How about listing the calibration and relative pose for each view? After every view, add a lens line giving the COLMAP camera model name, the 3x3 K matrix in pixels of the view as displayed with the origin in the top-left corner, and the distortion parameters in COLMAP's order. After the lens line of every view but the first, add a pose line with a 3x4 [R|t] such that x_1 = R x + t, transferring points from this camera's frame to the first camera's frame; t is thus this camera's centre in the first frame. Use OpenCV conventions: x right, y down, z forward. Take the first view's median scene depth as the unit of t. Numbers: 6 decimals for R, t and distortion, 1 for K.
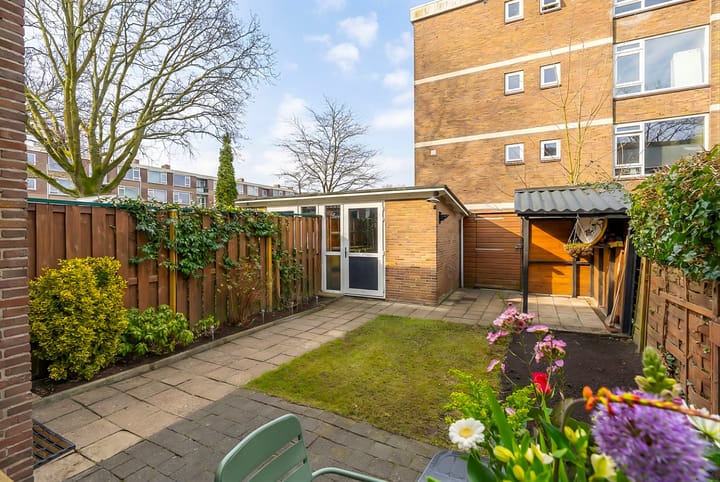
lens RADIAL K [[331.1, 0, 360.0], [0, 331.1, 241.0], [0, 0, 1]] dist [-0.001096, -0.000131]
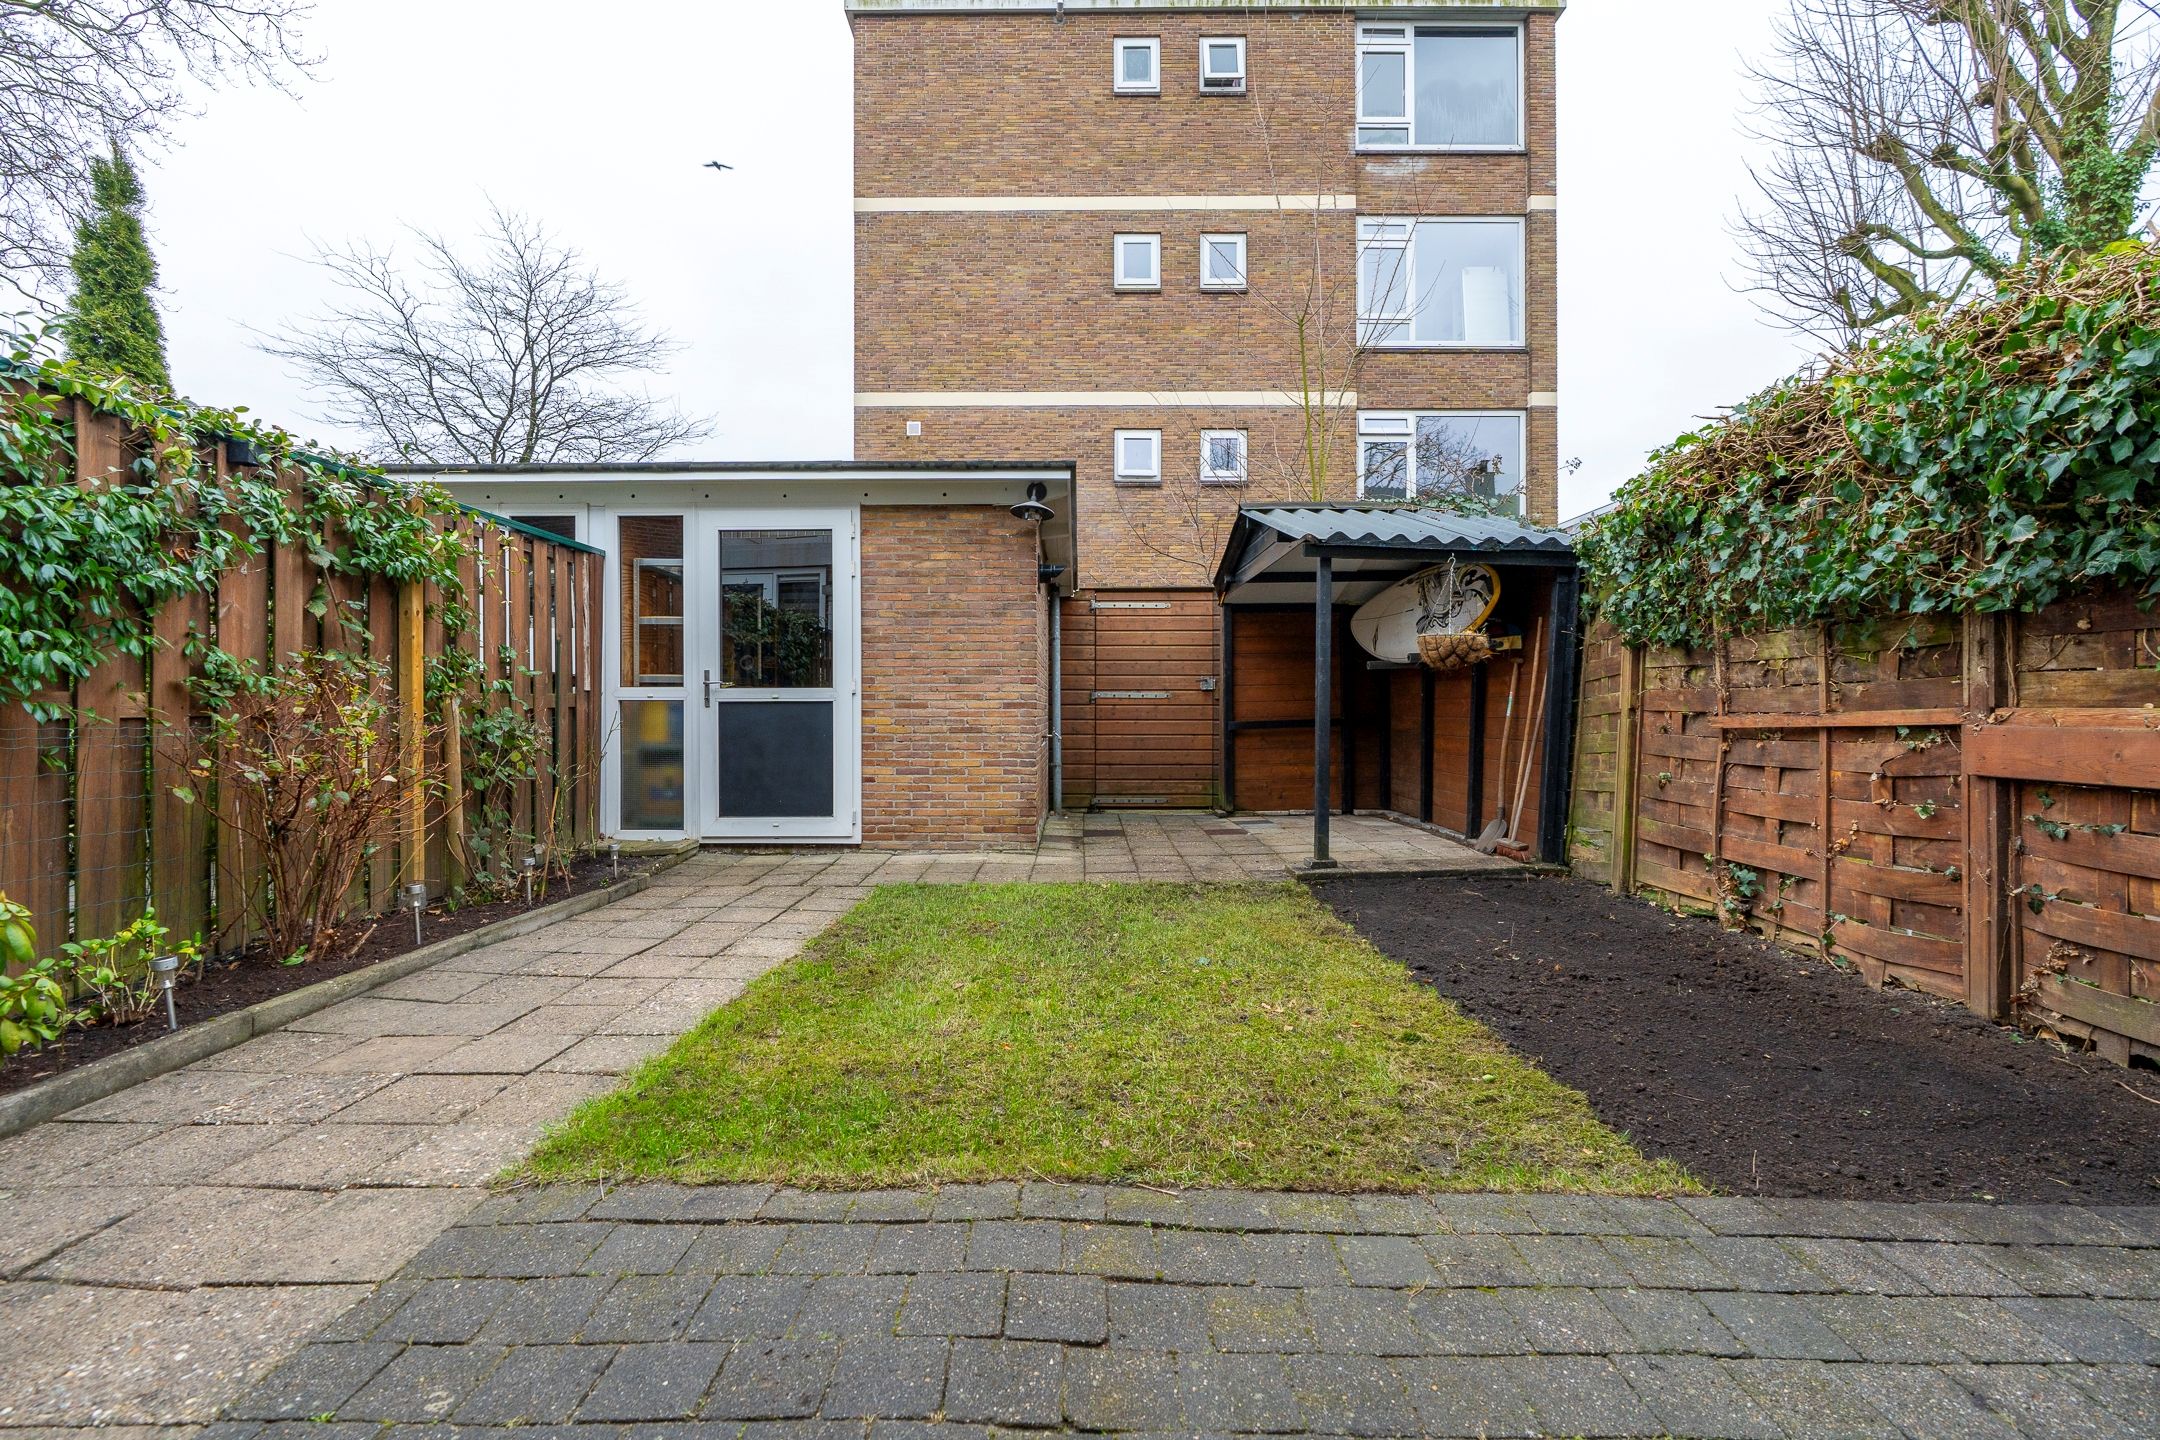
lens RADIAL K [[966.6, 0, 1080.0], [0, 966.6, 720.0], [0, 0, 1]] dist [-0.002390, -0.000080]
pose [[0.890002, -0.000408, 0.455957, -0.134120], [0.009202, 0.999812, -0.017067, 0.078260], [-0.455865, 0.019386, 0.889838, 0.145550]]
